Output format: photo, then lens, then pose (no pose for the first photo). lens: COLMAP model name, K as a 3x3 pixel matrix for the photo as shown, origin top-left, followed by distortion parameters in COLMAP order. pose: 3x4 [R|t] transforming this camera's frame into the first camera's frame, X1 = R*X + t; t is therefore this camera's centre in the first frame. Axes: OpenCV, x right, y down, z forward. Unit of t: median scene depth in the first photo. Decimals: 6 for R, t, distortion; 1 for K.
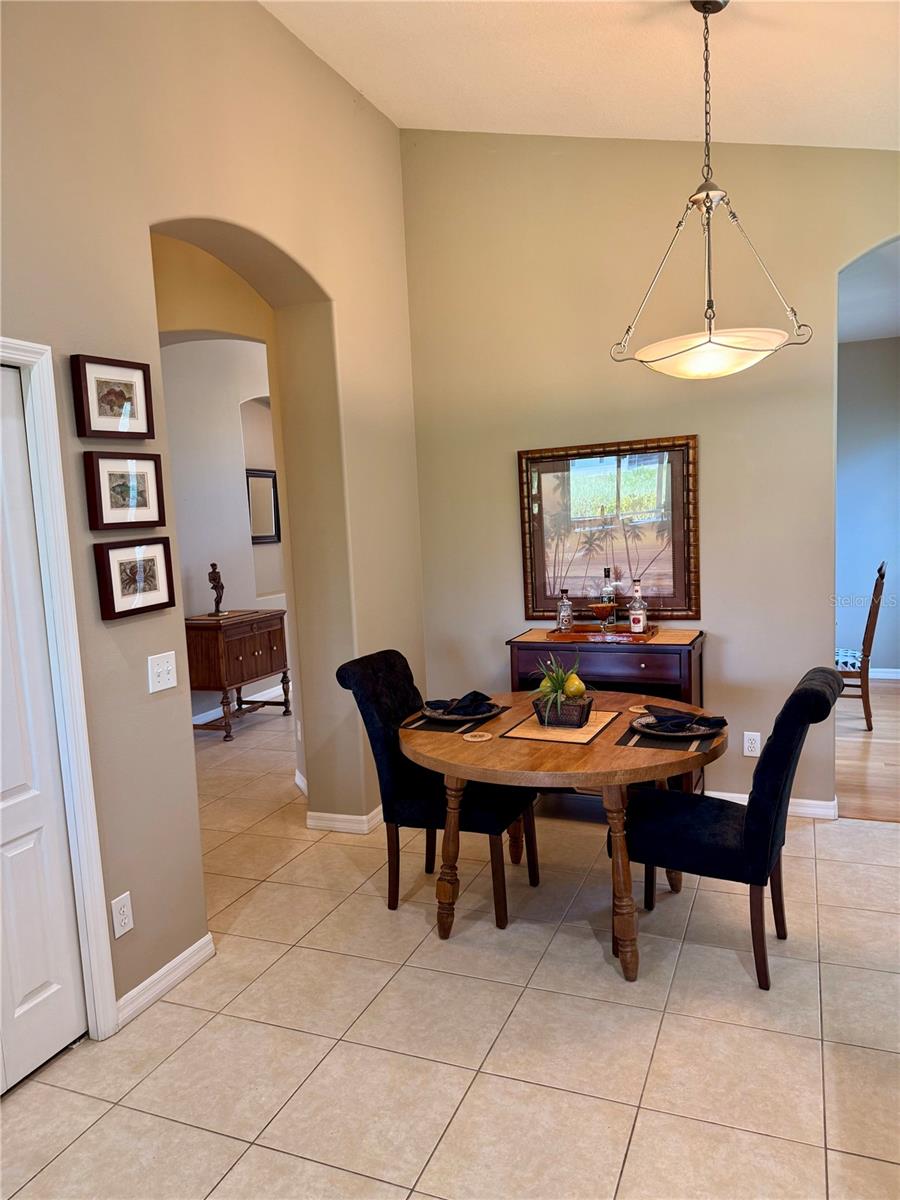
lens RADIAL K [[844.9, 0, 452.4], [0, 844.9, 614.0], [0, 0, 1]] dist [0.052959, -0.073507]
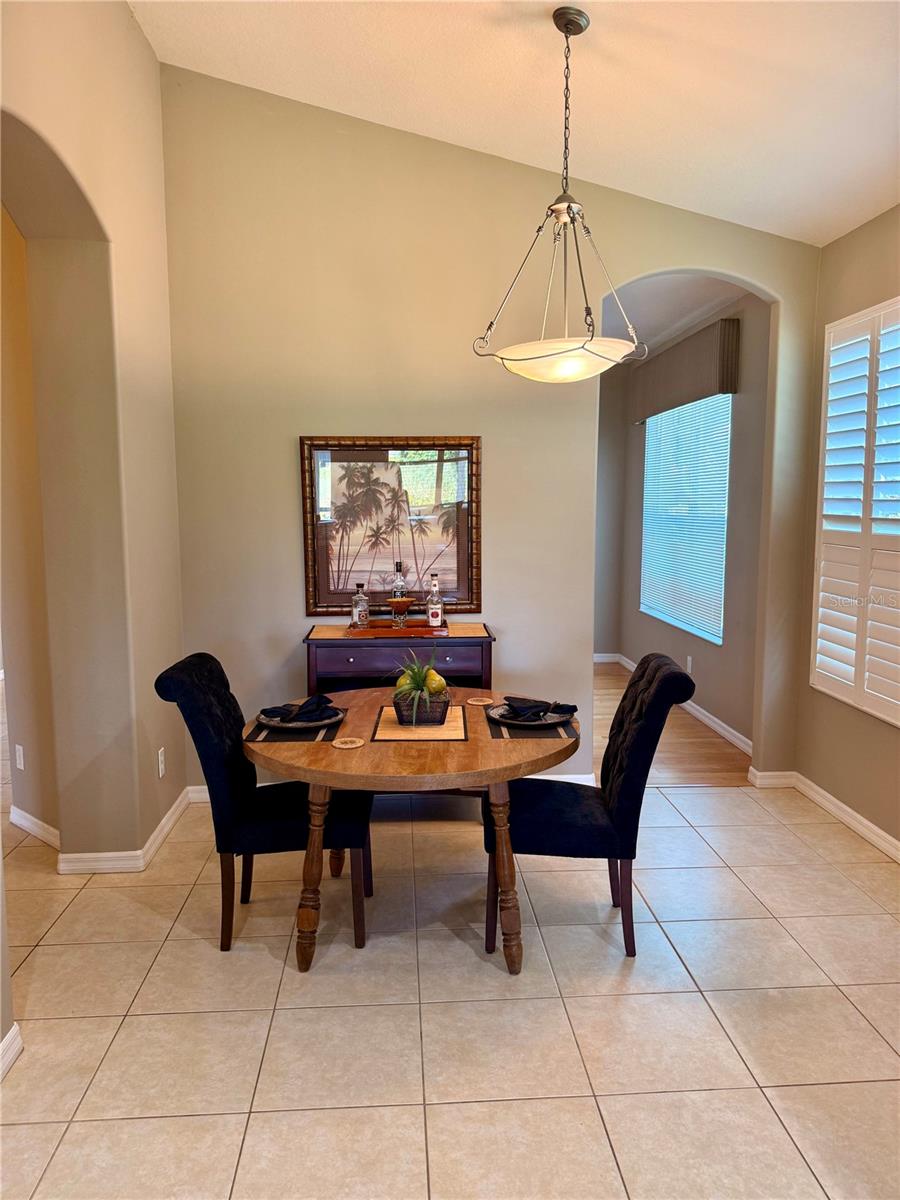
lens RADIAL K [[847.8, 0, 450.0], [0, 847.8, 600.0], [0, 0, 1]] dist [0.051382, -0.064871]
pose [[0.896230, -0.009574, 0.443487, -0.258465], [0.015339, 0.999838, -0.009412, 0.000125], [-0.443325, 0.015238, 0.896232, 0.110733]]
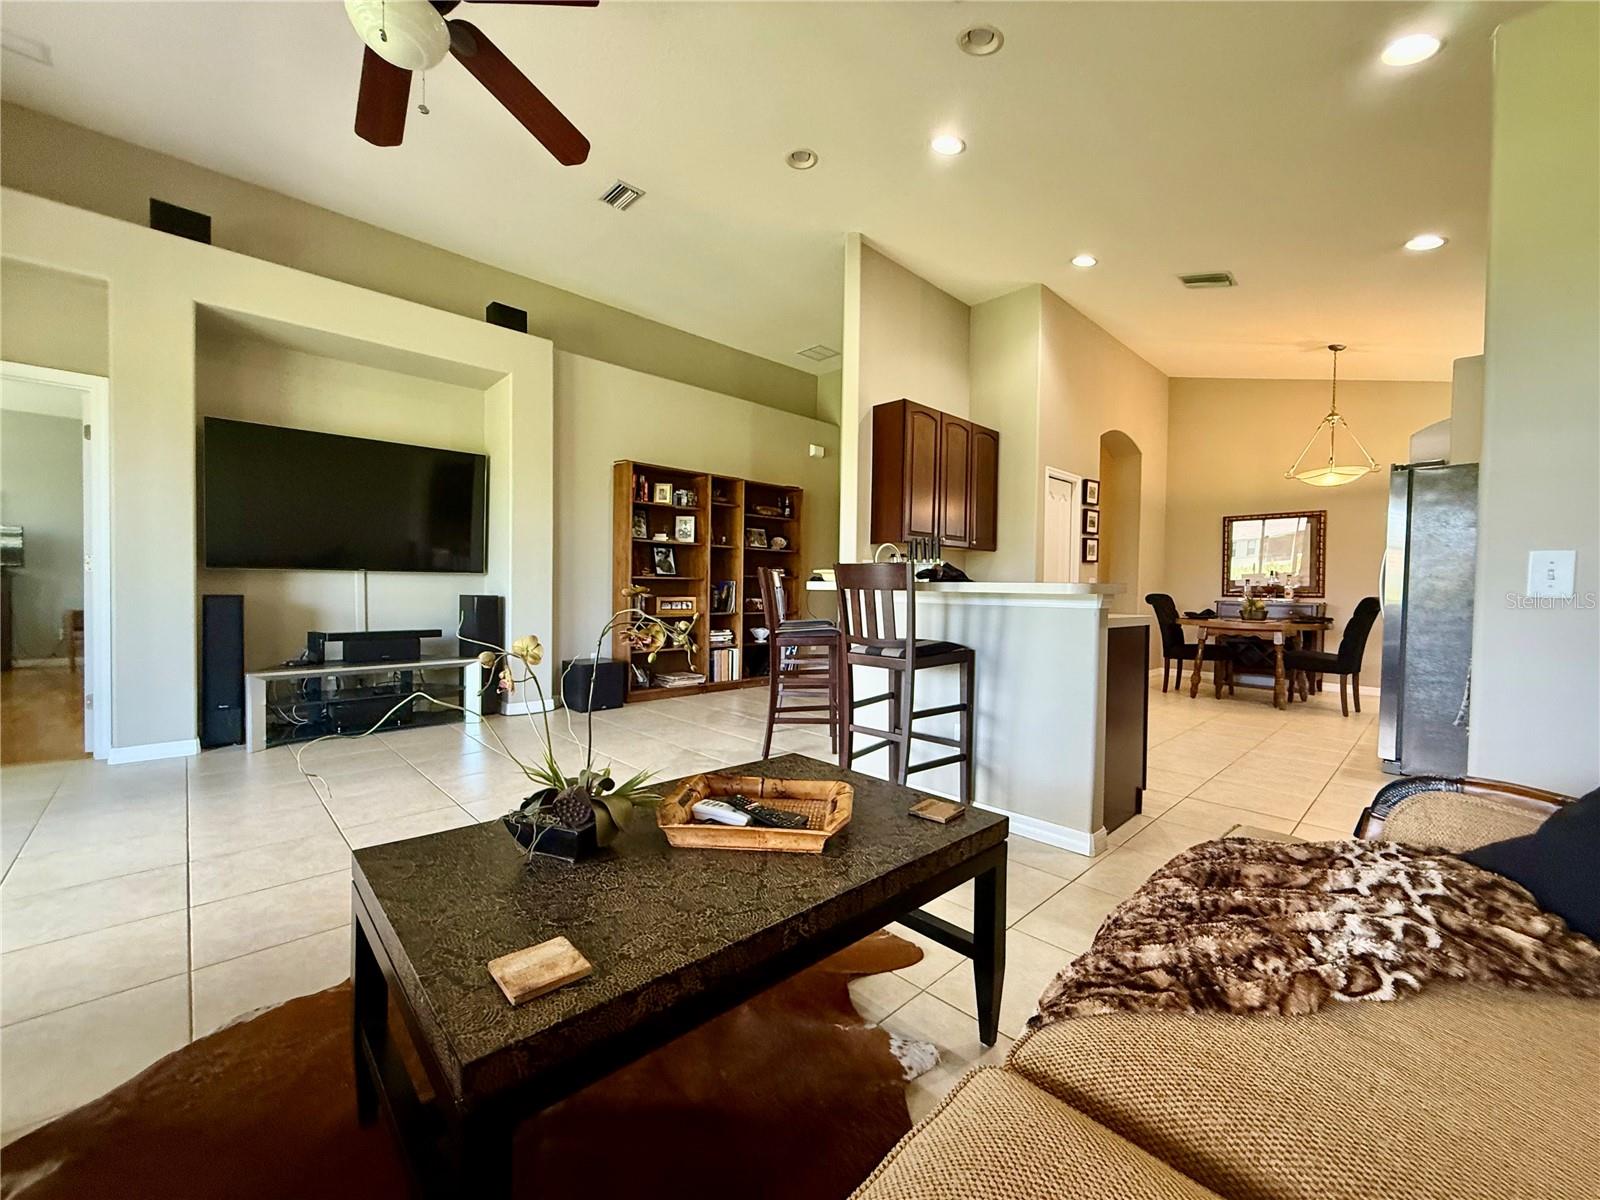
lens RADIAL K [[638.0, 0, 800.0], [0, 638.0, 600.0], [0, 0, 1]] dist [0.000071, 0.000355]
pose [[0.913164, 0.064645, -0.402434, -0.323312], [-0.100106, 0.992671, -0.067694, 0.320179], [0.395108, 0.102102, 0.912943, -1.203410]]
